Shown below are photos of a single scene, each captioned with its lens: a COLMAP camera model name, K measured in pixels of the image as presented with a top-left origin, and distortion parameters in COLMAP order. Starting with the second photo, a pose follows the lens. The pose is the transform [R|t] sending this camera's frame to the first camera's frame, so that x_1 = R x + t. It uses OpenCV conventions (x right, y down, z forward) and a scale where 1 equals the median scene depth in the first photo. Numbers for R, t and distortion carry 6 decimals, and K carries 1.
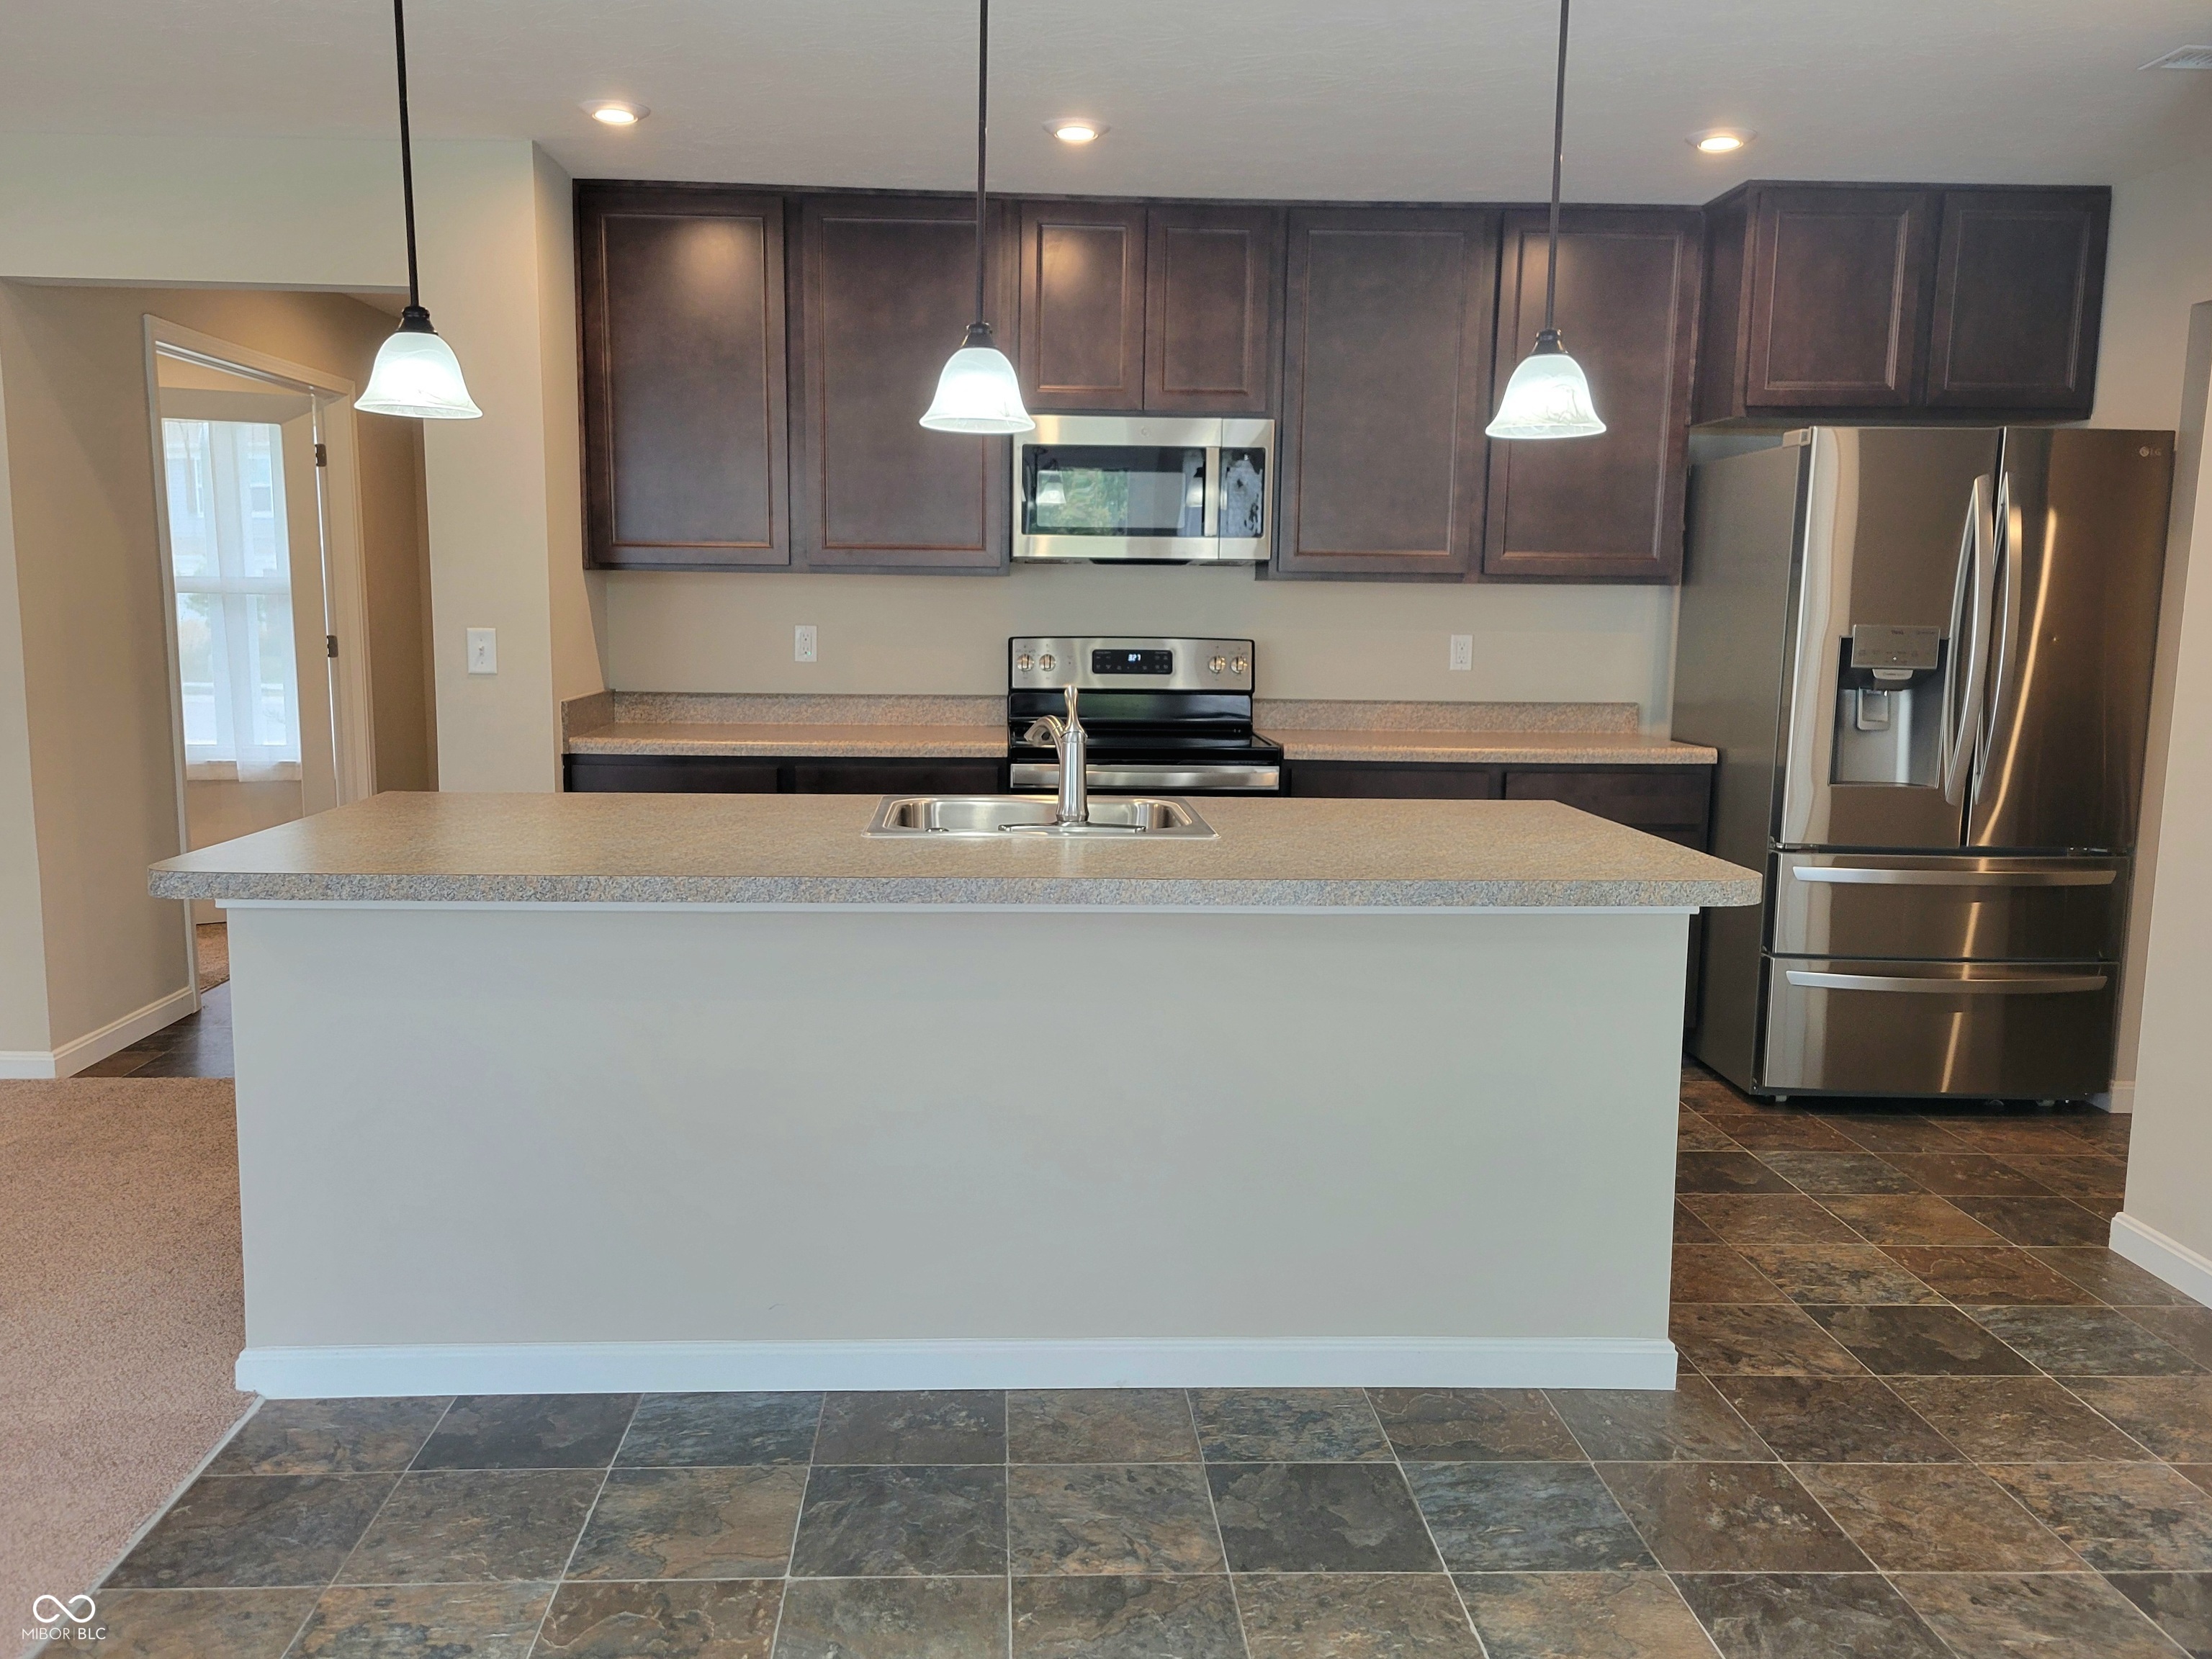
lens RADIAL K [[1705.4, 0, 1084.2], [0, 1705.4, 841.2], [0, 0, 1]] dist [-0.011670, 0.001528]
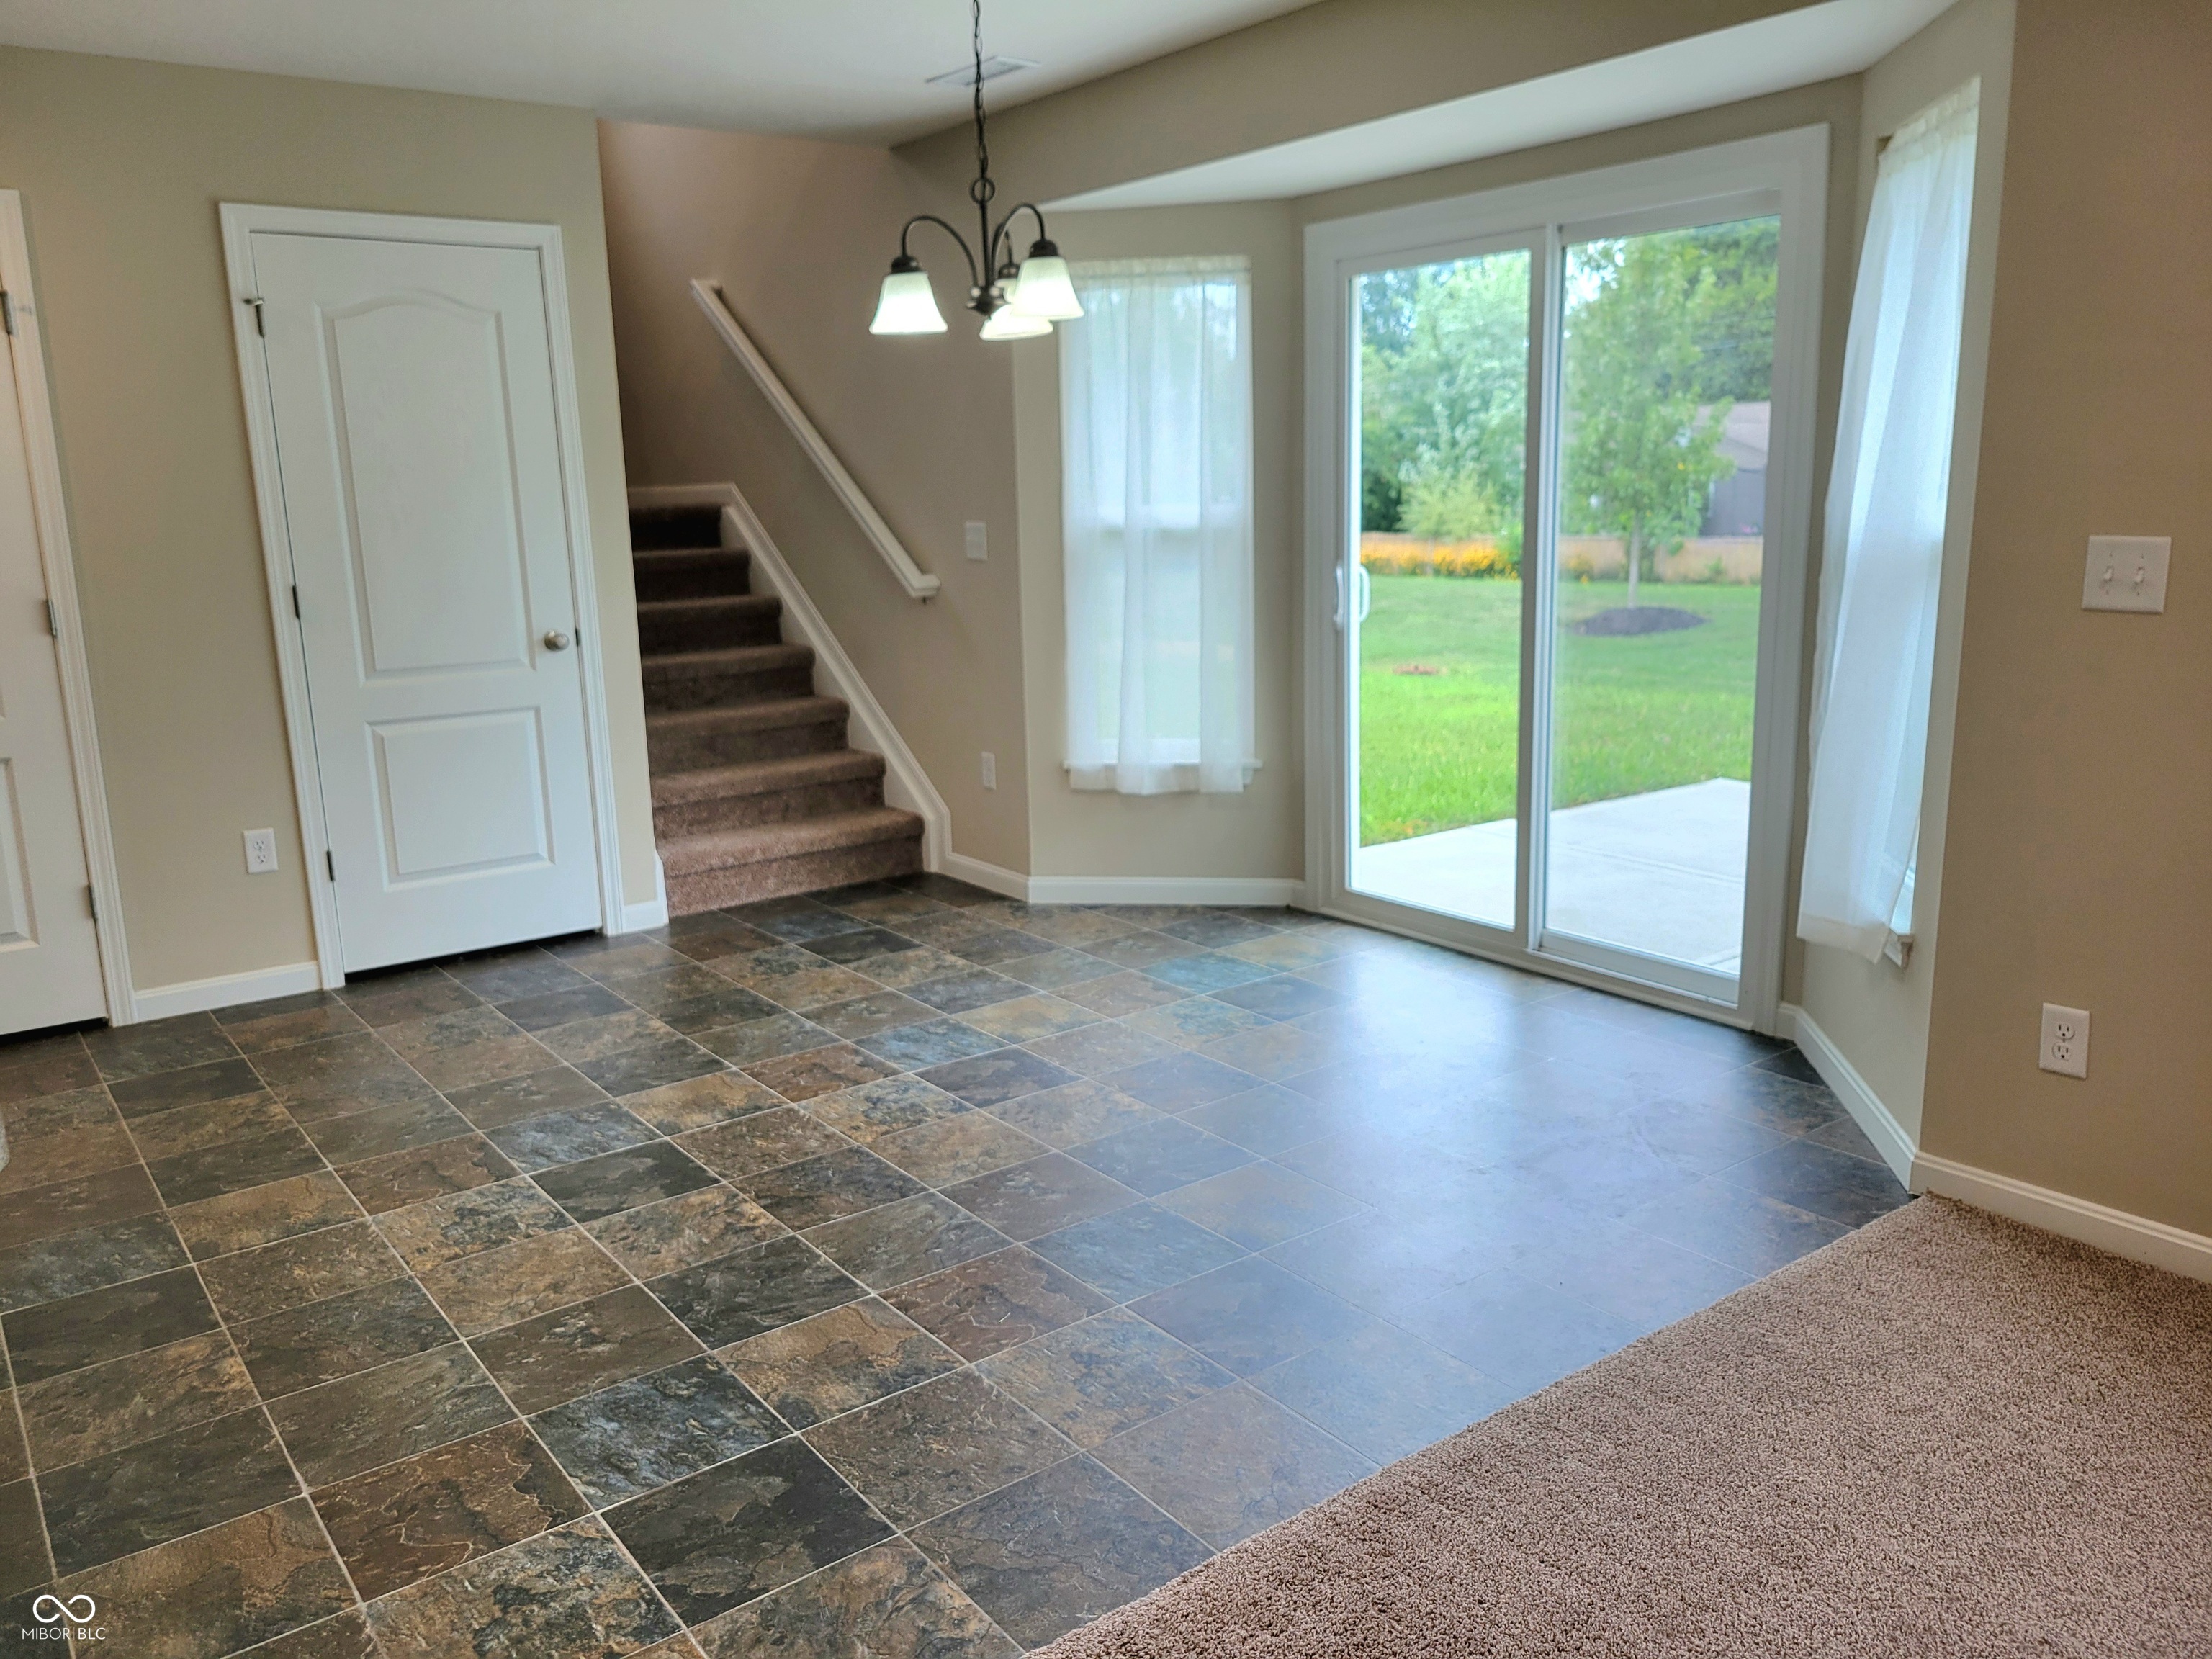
lens RADIAL K [[1705.4, 0, 1092.5], [0, 1705.4, 827.9], [0, 0, 1]] dist [-0.011670, 0.001528]
pose [[-0.550105, -0.181808, 0.815065, -1.075590], [0.136506, 0.943310, 0.302545, -0.224385], [-0.823863, 0.277692, -0.494101, 1.213676]]
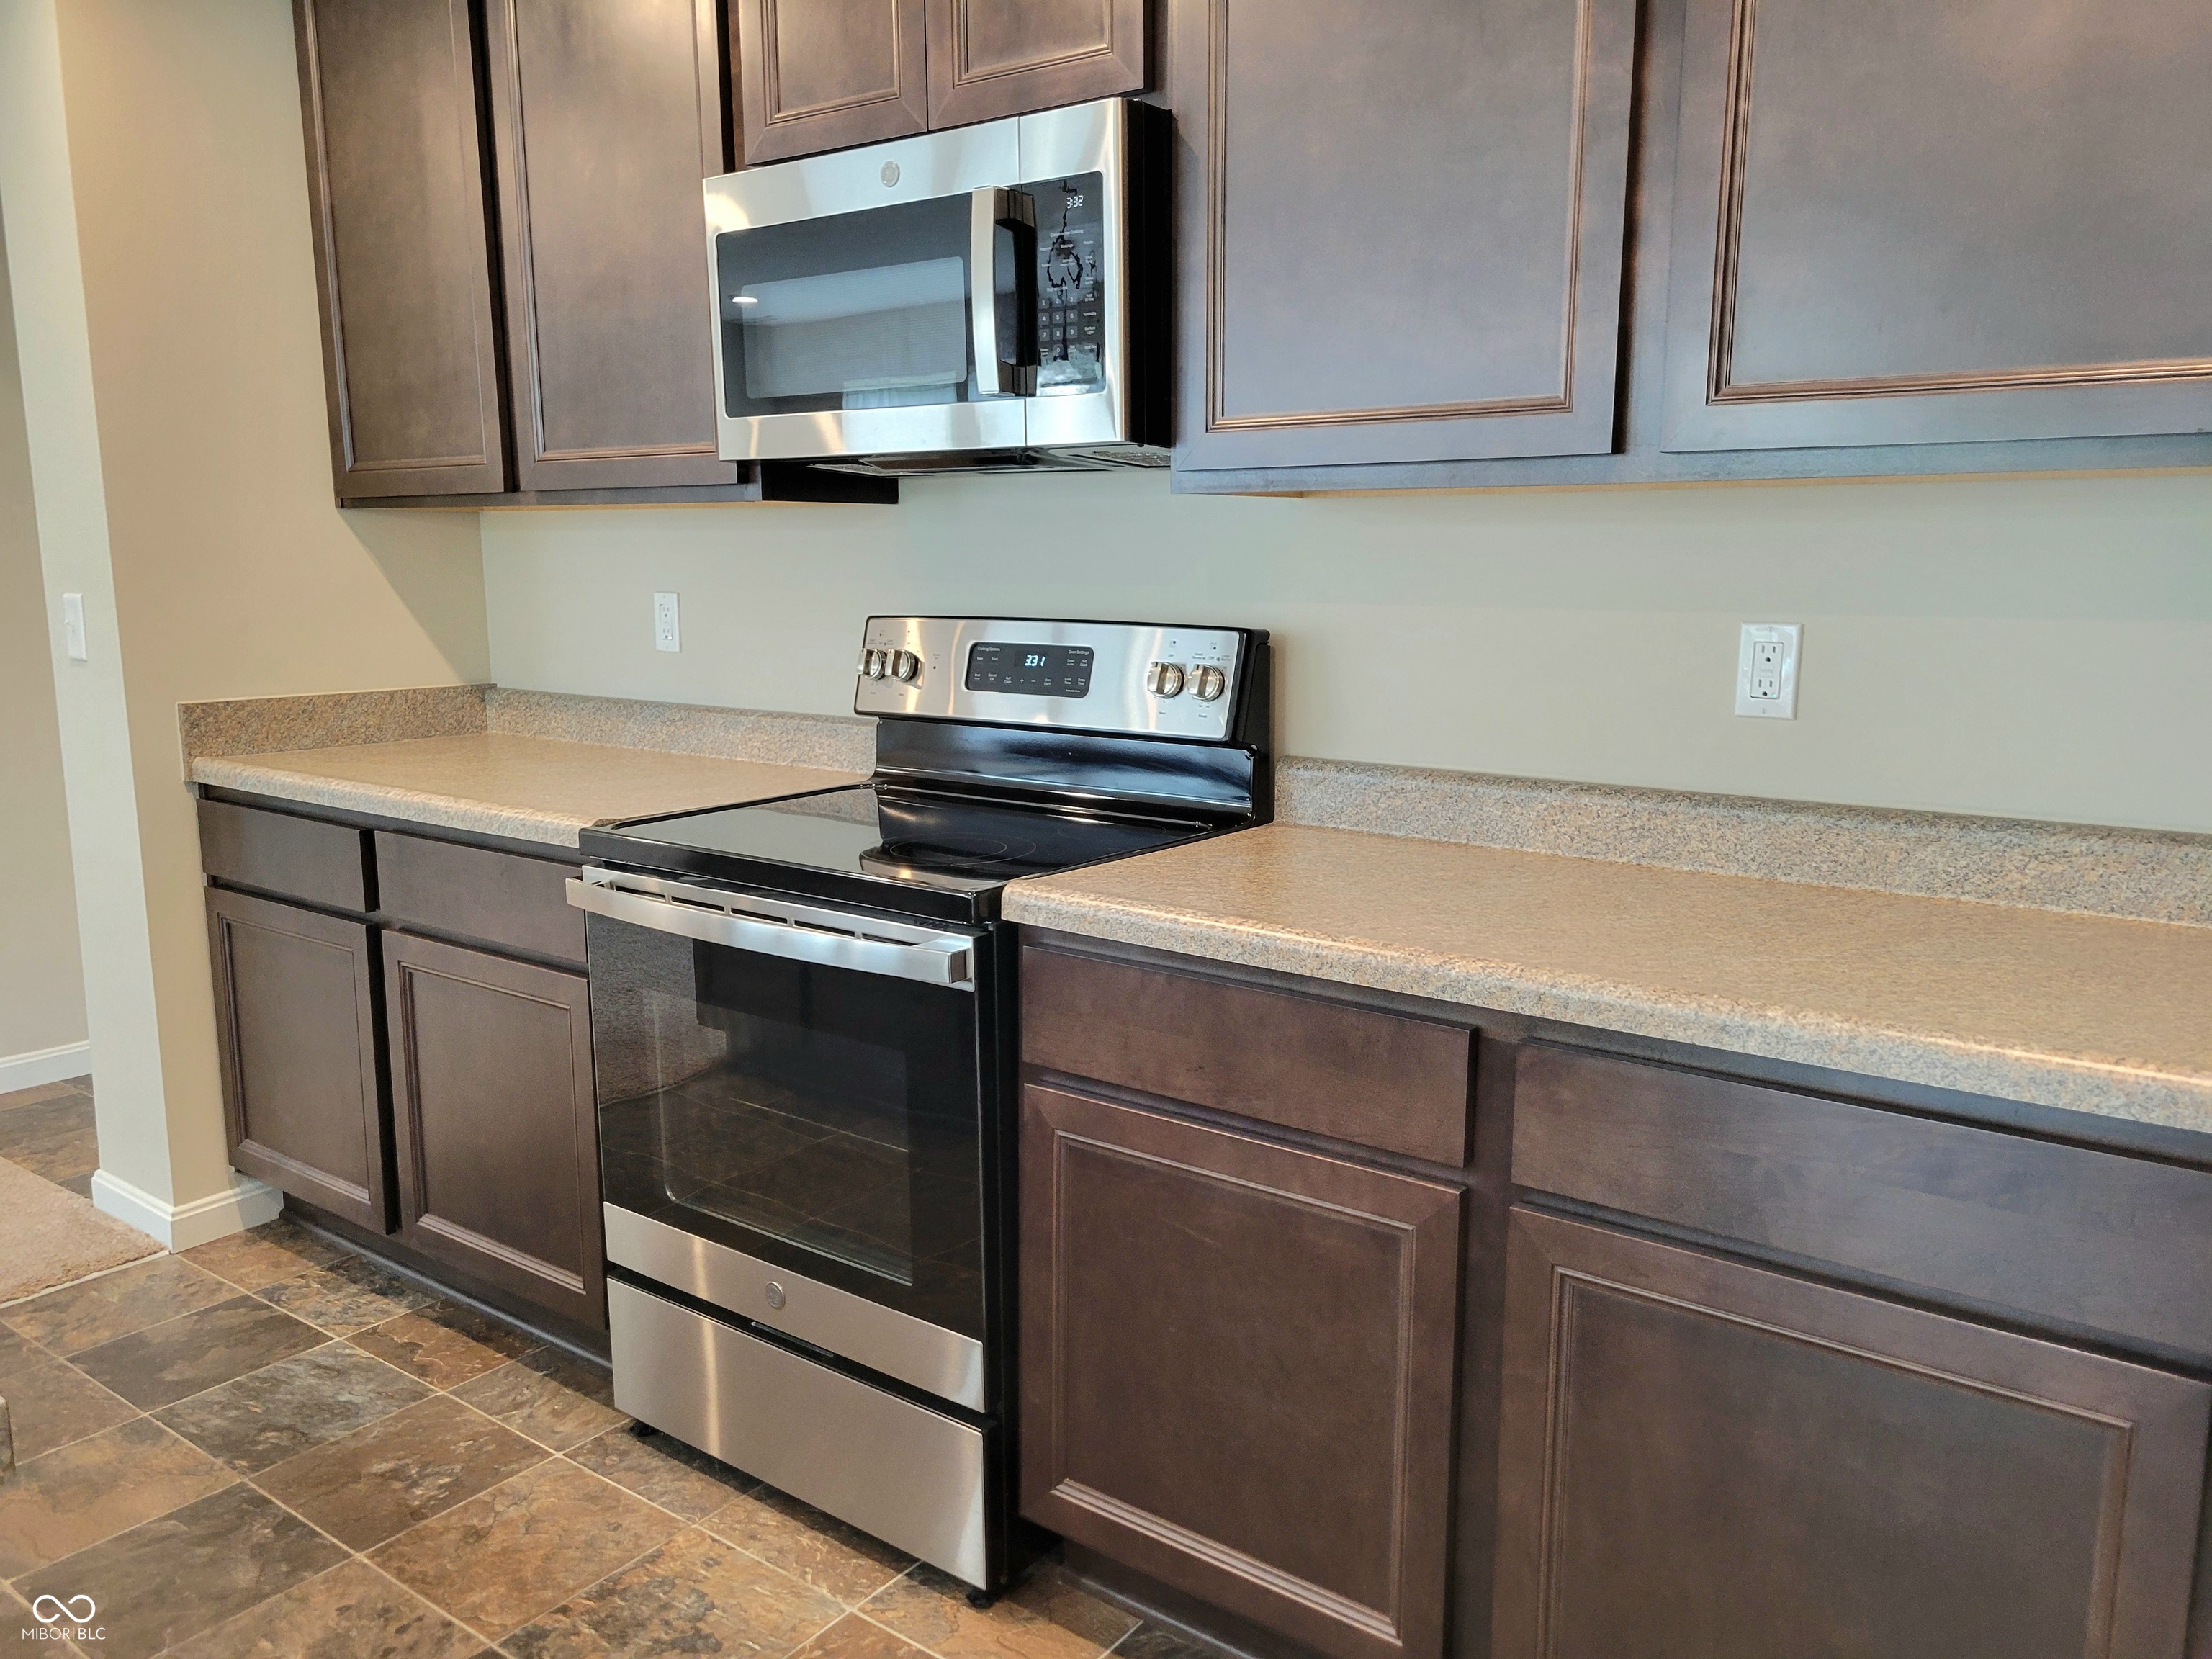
lens RADIAL K [[1705.4, 0, 1120.9], [0, 1705.4, 824.7], [0, 0, 1]] dist [-0.011670, 0.001528]
pose [[0.764793, 0.090226, -0.637927, 0.402737], [-0.082811, 0.995699, 0.041548, -0.090579], [0.638932, 0.021052, 0.768976, 0.696926]]
